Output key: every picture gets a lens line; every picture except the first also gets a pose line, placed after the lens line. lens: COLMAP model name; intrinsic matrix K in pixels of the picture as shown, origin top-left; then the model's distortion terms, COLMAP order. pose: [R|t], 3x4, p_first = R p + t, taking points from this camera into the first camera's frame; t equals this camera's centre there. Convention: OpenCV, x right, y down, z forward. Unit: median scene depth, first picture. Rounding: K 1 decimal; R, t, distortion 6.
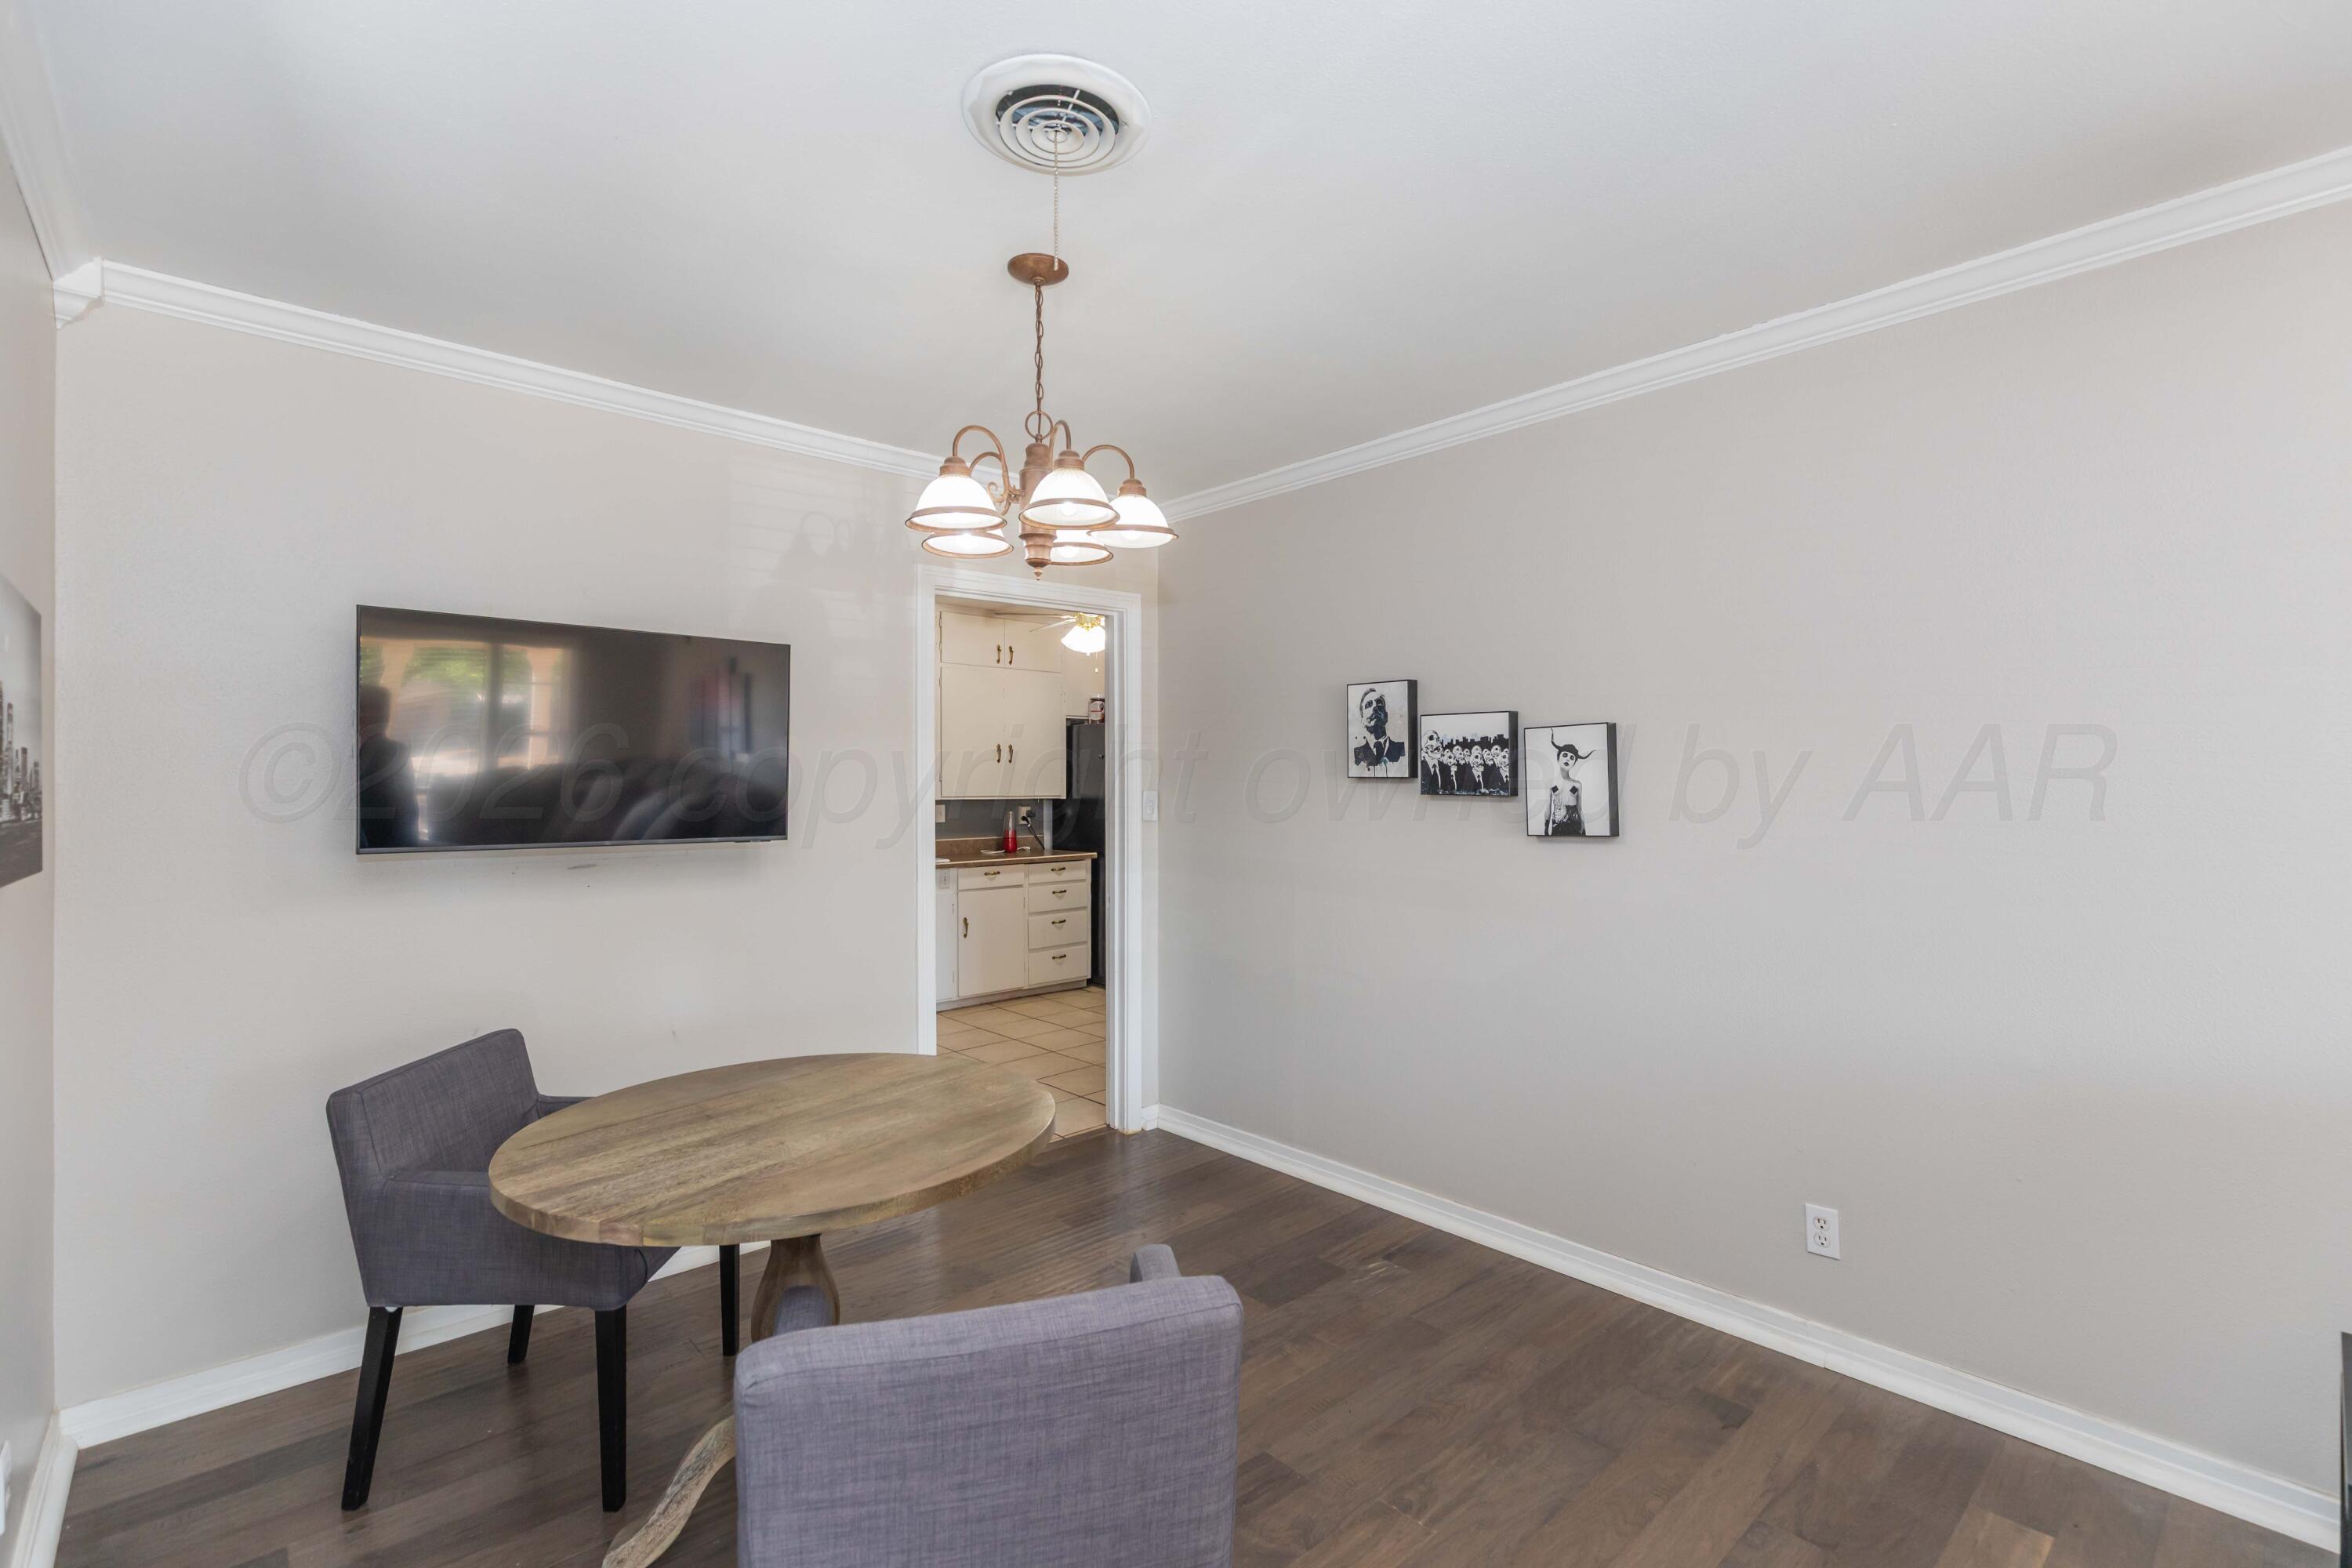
lens RADIAL K [[1092.6, 0, 1174.7], [0, 1092.6, 780.4], [0, 0, 1]] dist [0.019746, -0.000293]
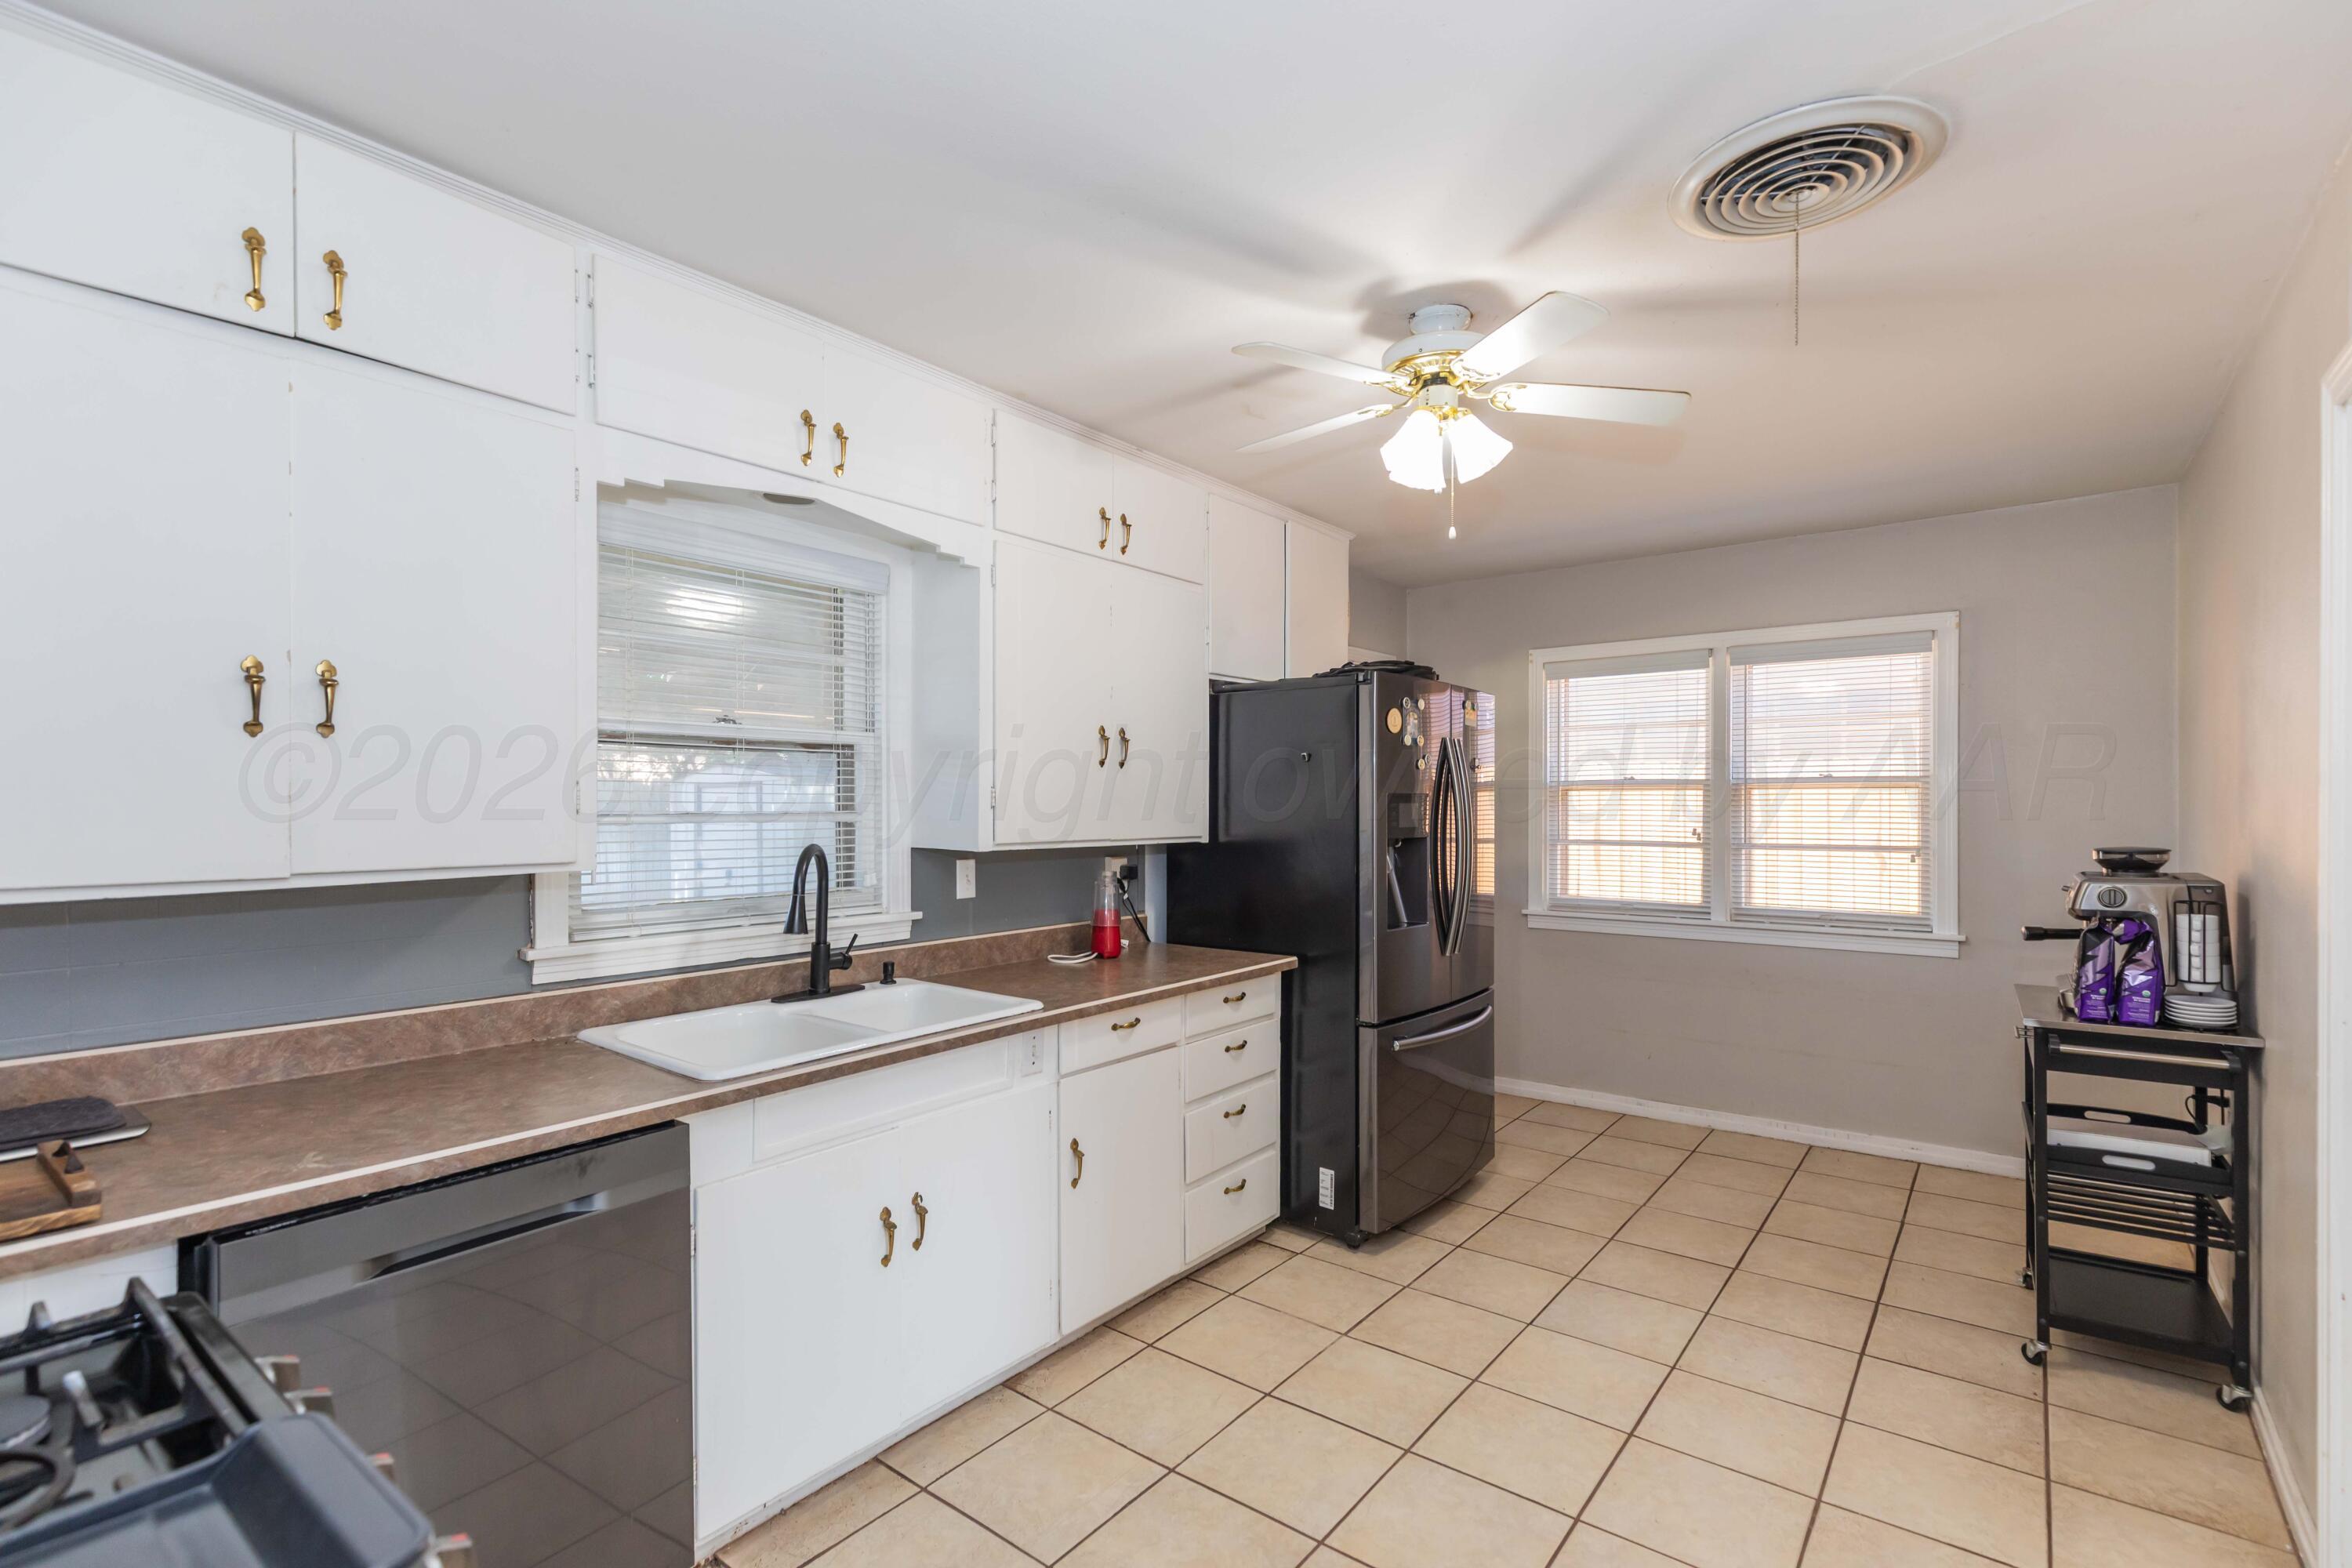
lens RADIAL K [[1084.4, 0, 1183.0], [0, 1084.4, 795.8], [0, 0, 1]] dist [-0.000520, -0.000159]
pose [[0.981062, 0.006598, 0.193584, -0.193956], [-0.005496, 0.999966, -0.006228, -0.001301], [-0.193618, 0.005046, 0.981064, 0.494785]]
